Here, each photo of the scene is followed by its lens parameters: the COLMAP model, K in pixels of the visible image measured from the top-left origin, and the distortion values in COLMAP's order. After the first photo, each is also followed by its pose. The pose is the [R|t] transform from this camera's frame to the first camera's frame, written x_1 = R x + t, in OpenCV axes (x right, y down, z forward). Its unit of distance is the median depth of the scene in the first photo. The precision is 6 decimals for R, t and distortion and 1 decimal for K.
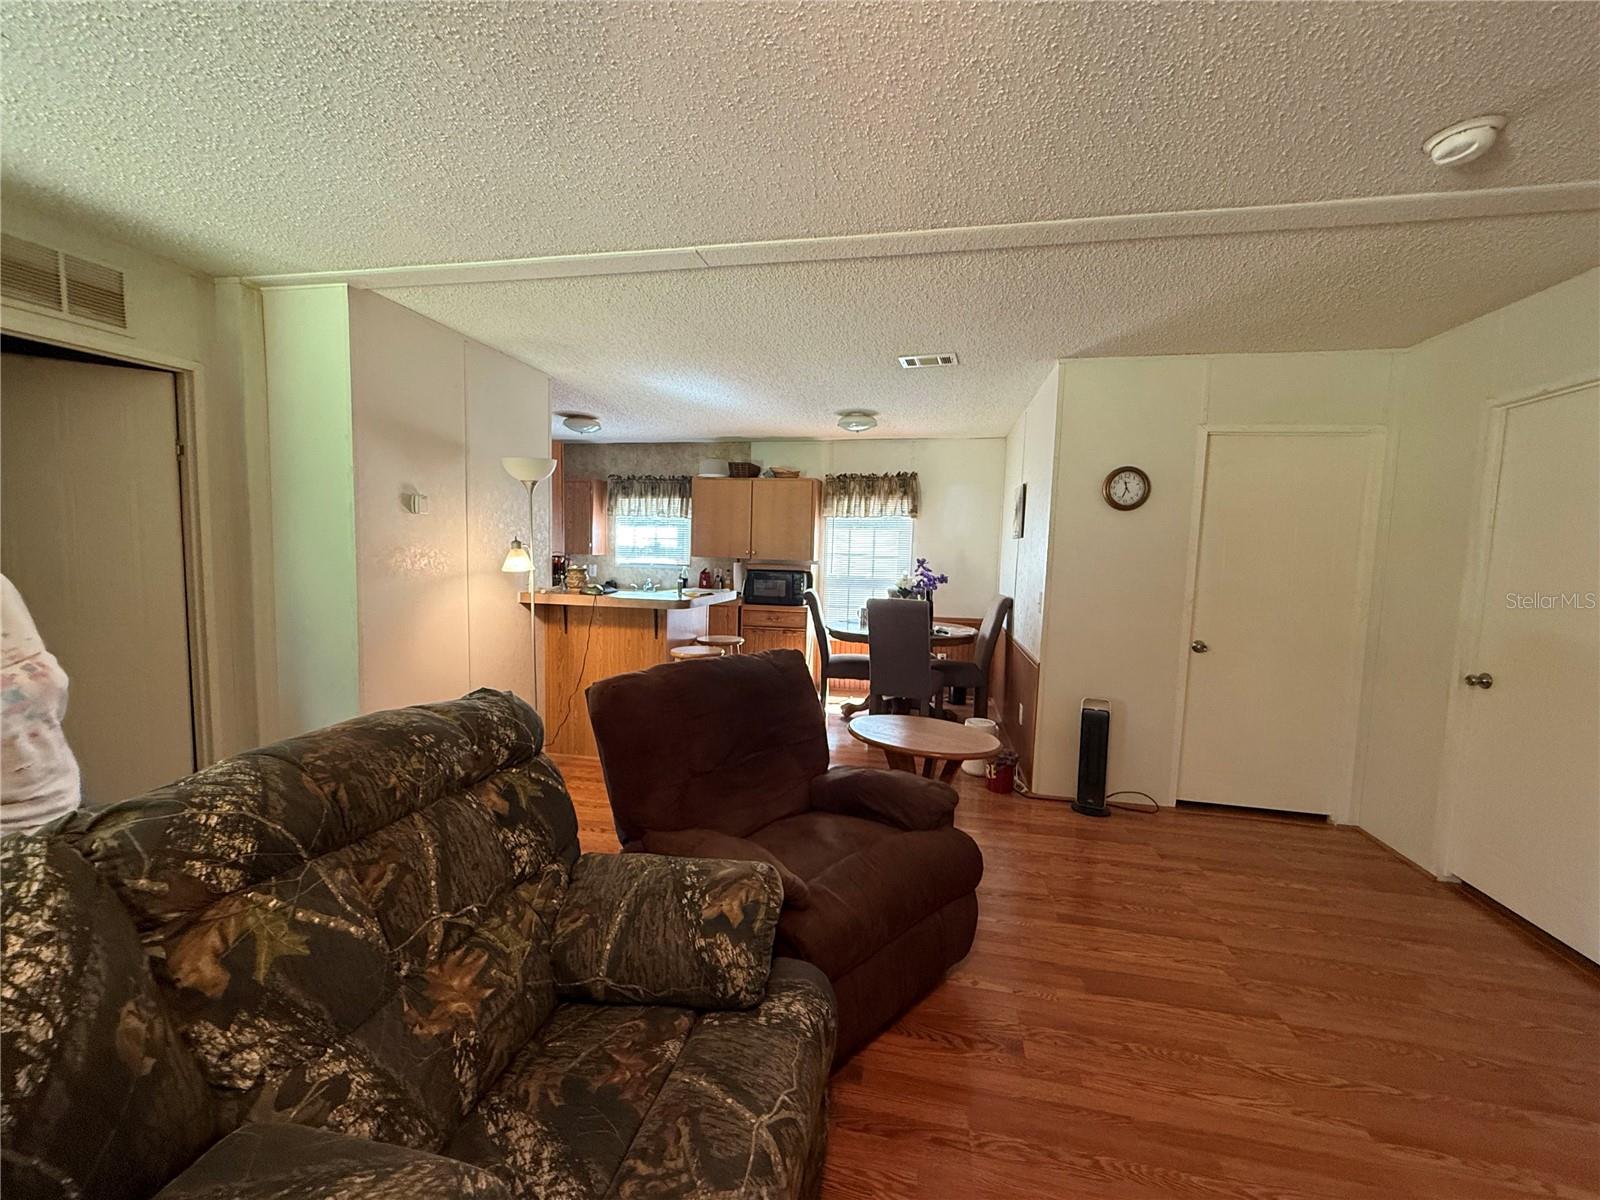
lens RADIAL K [[637.4, 0, 794.9], [0, 637.4, 597.0], [0, 0, 1]] dist [-0.000022, -0.000030]
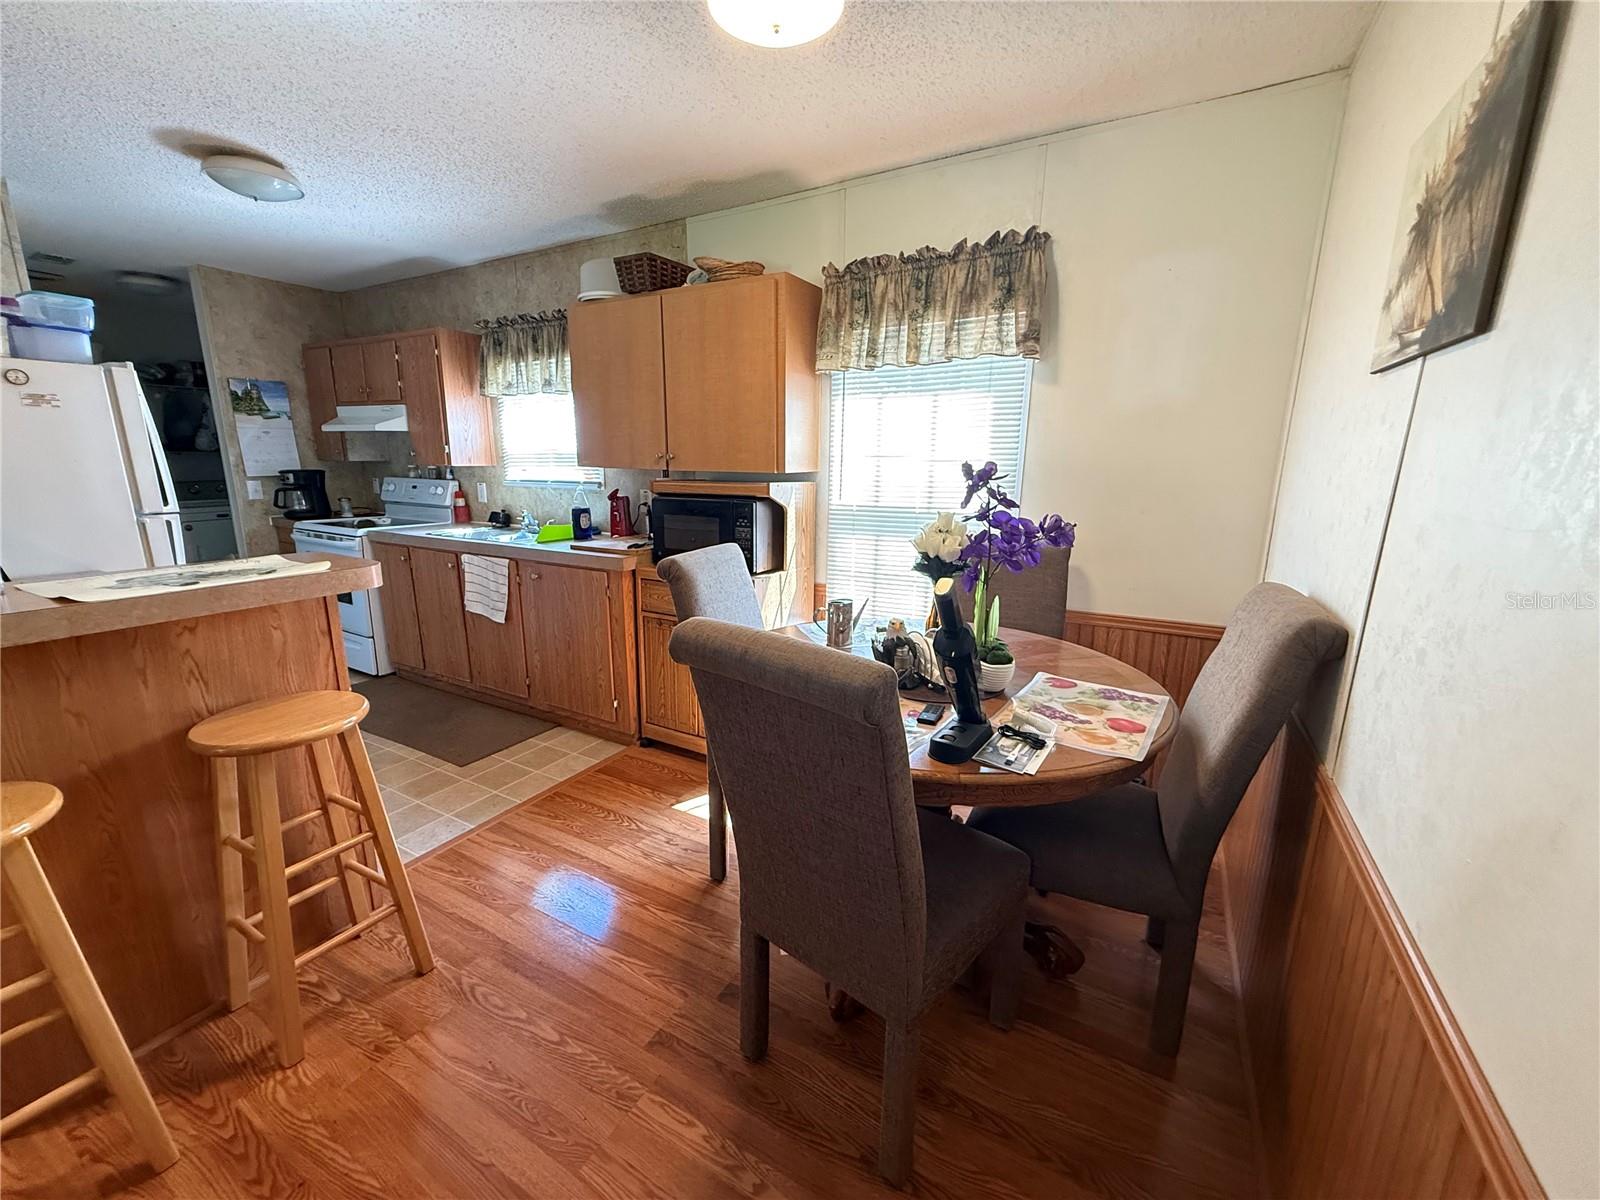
lens RADIAL K [[637.4, 0, 799.4], [0, 637.4, 598.8], [0, 0, 1]] dist [-0.000022, -0.000030]
pose [[0.959497, 0.043086, -0.278404, 0.163608], [-0.004033, 0.990235, 0.139347, -0.030929], [0.281690, -0.132580, 0.950302, 0.559698]]
